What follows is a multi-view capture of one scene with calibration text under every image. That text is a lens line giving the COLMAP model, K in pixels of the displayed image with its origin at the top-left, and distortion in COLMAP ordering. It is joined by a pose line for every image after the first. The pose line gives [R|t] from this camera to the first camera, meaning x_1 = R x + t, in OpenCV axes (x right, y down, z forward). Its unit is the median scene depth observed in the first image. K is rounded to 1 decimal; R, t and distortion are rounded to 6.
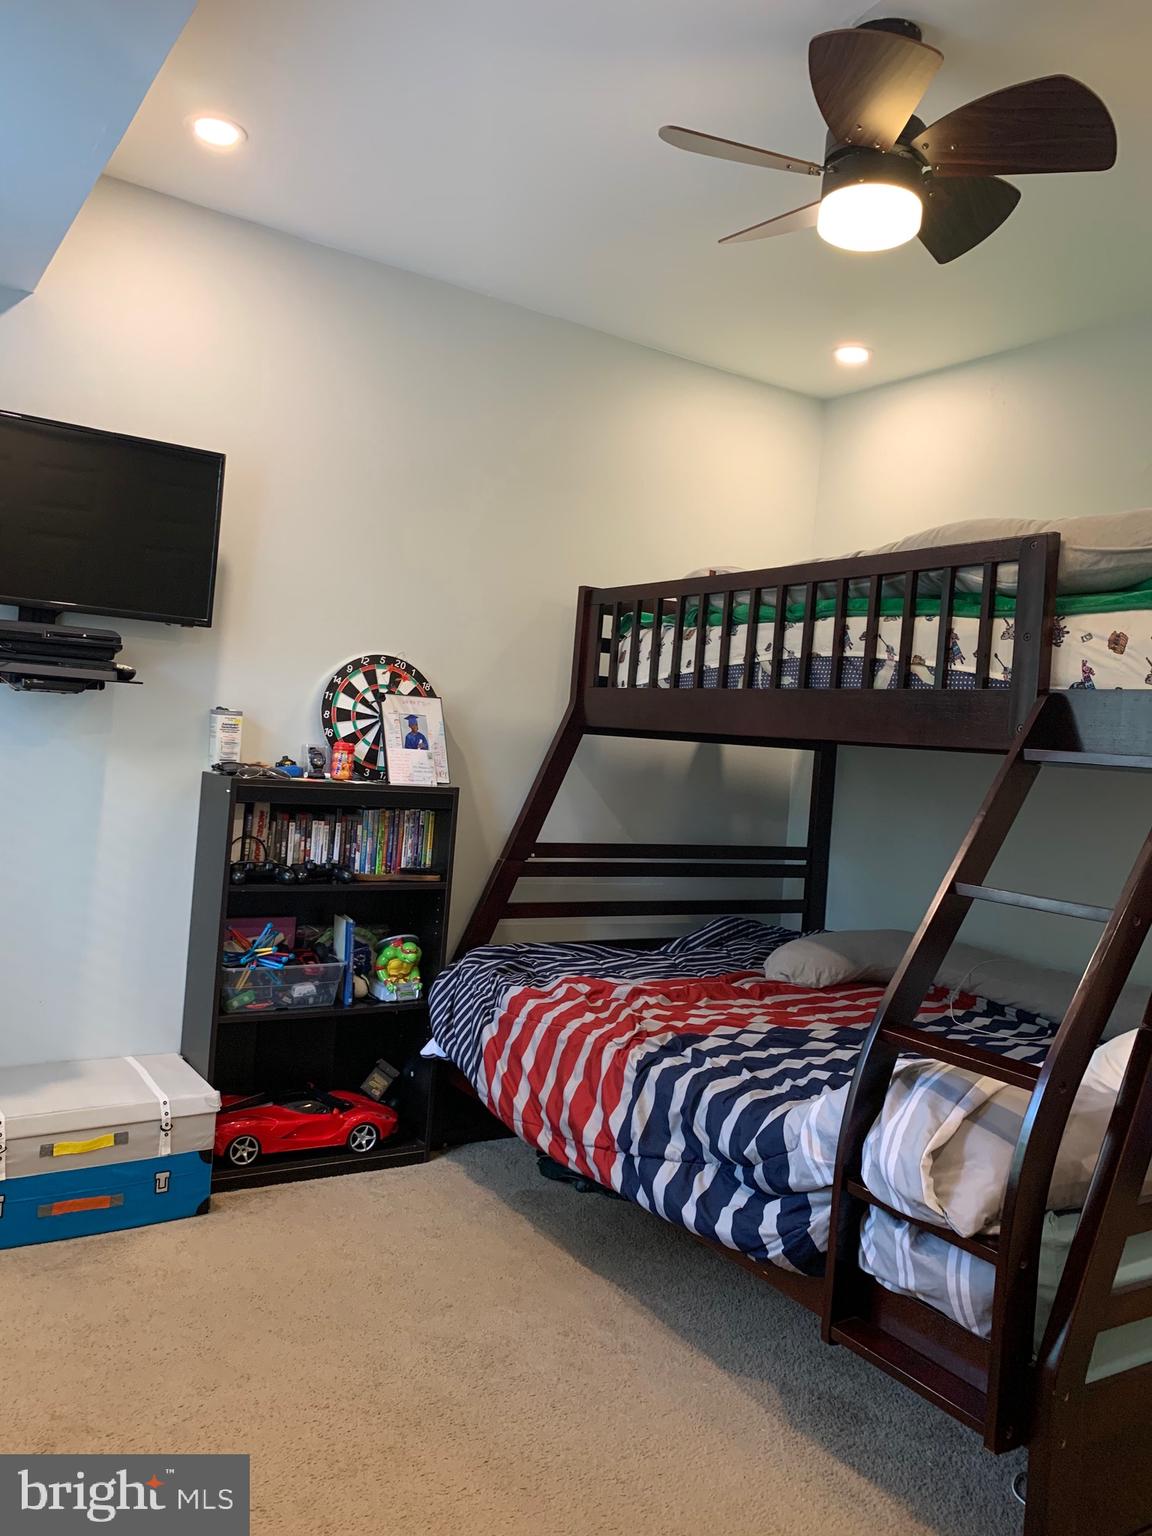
lens RADIAL K [[1175.7, 0, 580.7], [0, 1175.7, 753.7], [0, 0, 1]] dist [0.088820, -0.140256]
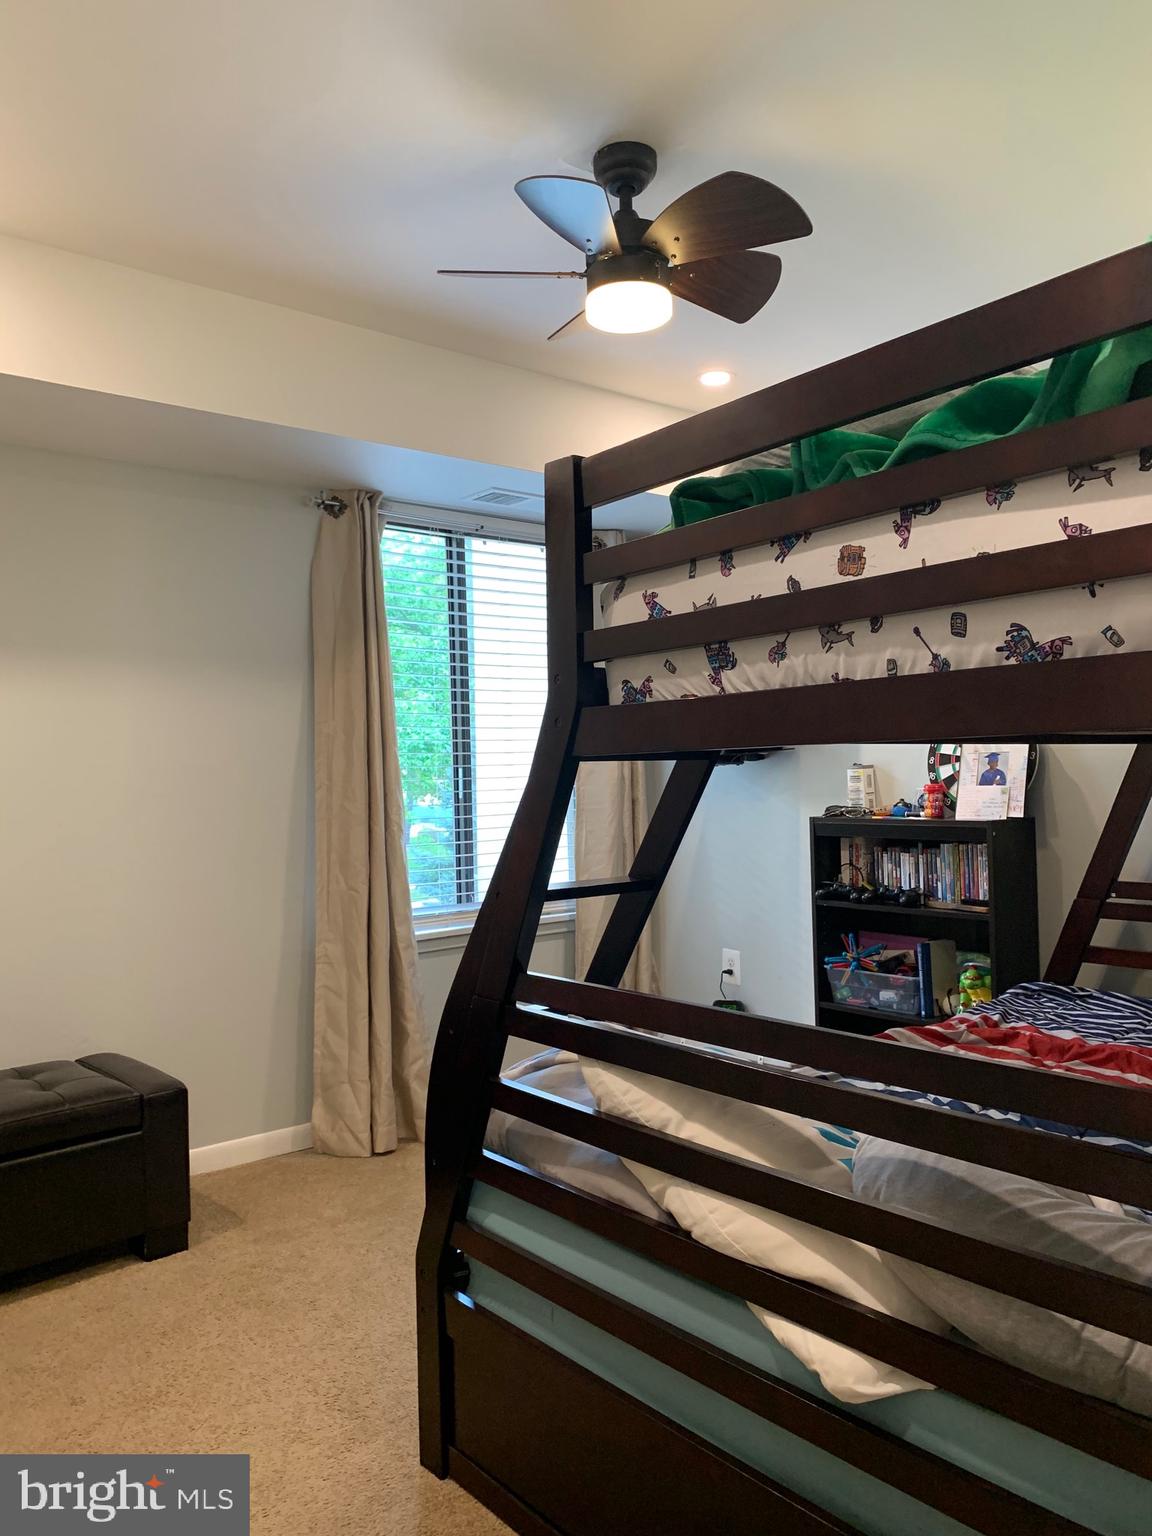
lens RADIAL K [[1175.7, 0, 580.7], [0, 1175.7, 753.7], [0, 0, 1]] dist [0.088820, -0.140256]
pose [[0.108367, -0.094732, -0.989587, 0.886169], [0.018573, 0.995468, -0.093262, 0.061018], [0.993937, -0.008273, 0.109636, 0.543689]]
